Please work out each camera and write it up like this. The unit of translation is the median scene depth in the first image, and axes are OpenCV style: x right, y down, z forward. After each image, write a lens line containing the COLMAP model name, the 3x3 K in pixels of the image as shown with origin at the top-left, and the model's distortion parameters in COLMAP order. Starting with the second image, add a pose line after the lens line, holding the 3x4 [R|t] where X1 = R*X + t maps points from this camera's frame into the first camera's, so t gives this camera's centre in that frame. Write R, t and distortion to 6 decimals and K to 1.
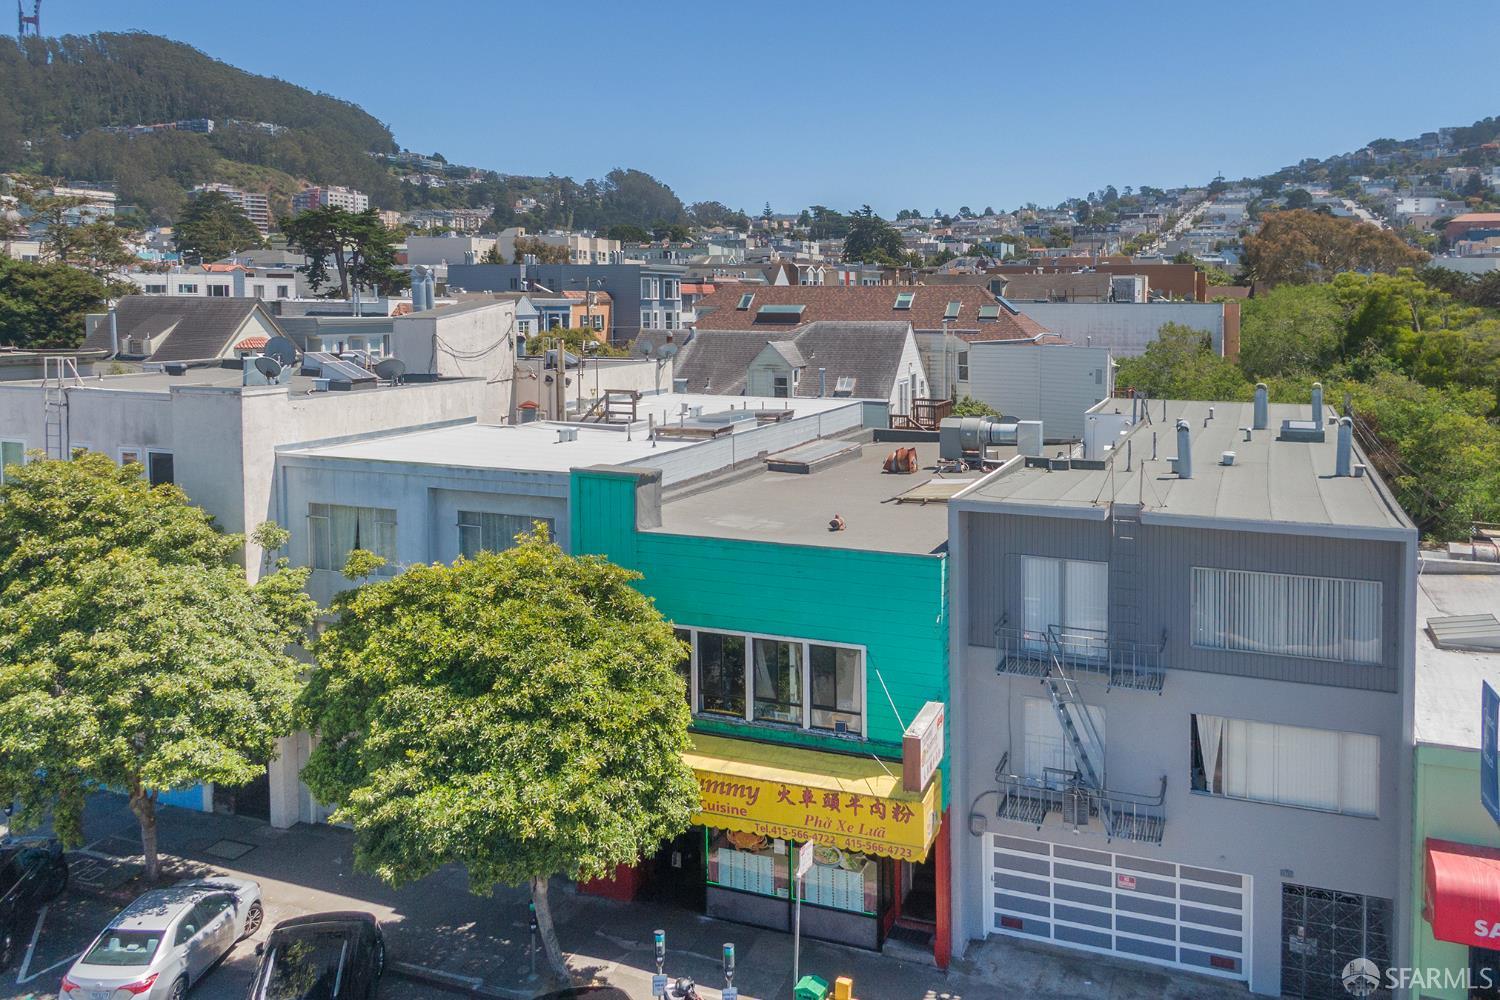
lens RADIAL K [[1296.6, 0, 694.2], [0, 1296.6, 402.2], [0, 0, 1]] dist [0.057153, -0.080034]
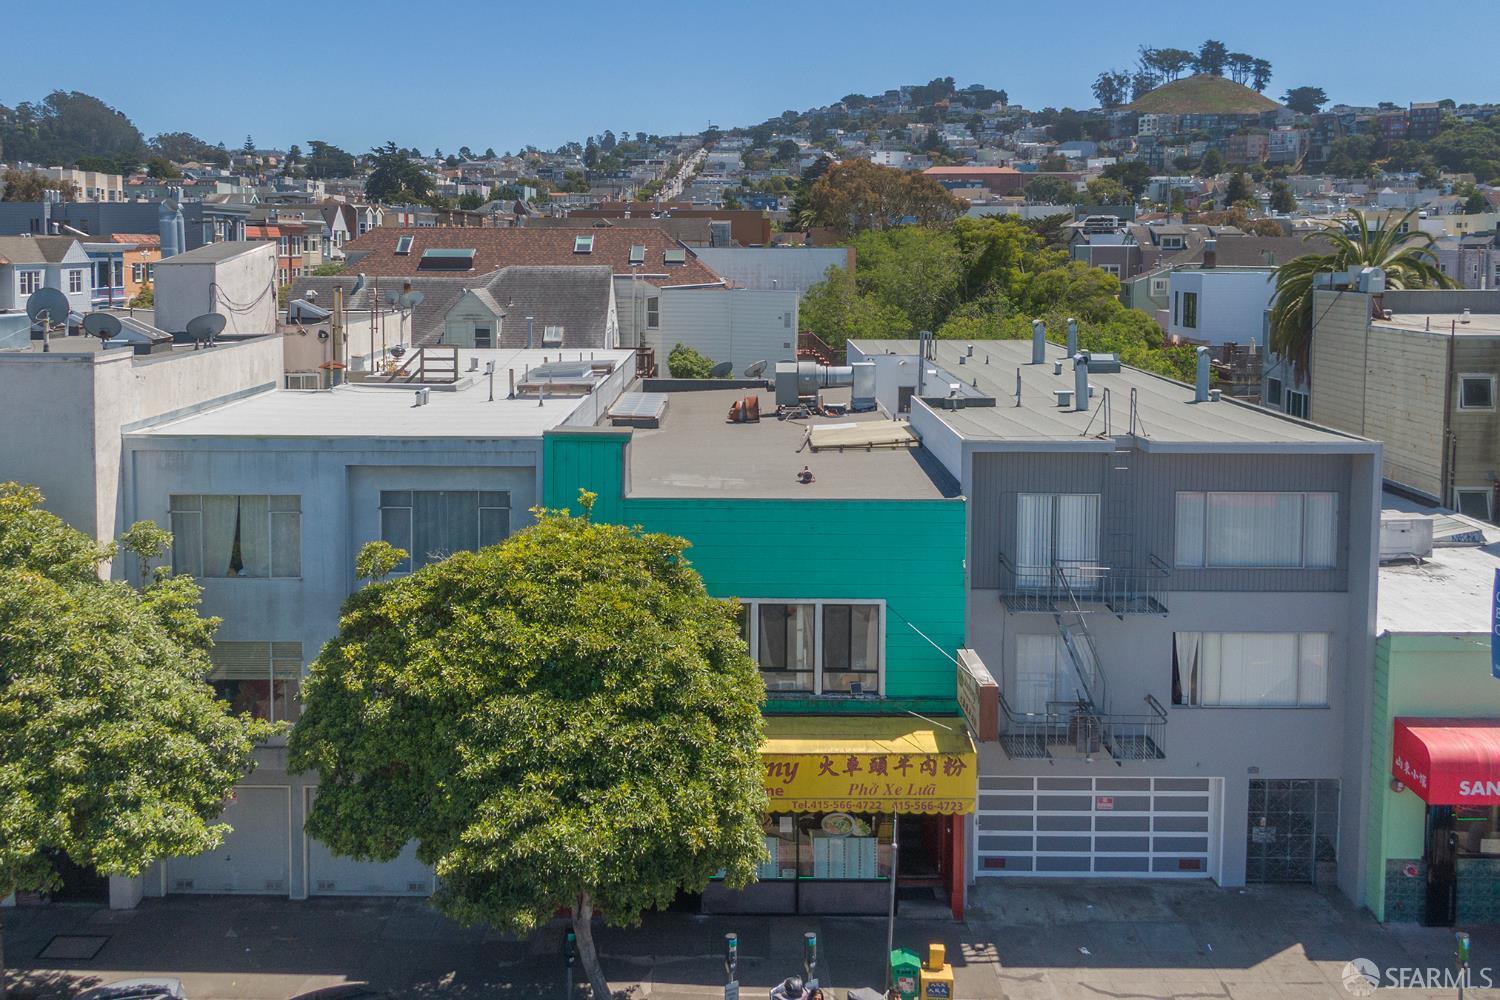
lens RADIAL K [[1385.4, 0, 624.0], [0, 1385.4, 333.7], [0, 0, 1]] dist [0.060167, -0.090874]
pose [[0.922946, -0.025900, 0.384056, -0.374399], [0.031950, 0.999445, -0.009380, -0.004841], [-0.383600, 0.020928, 0.923262, 0.101990]]
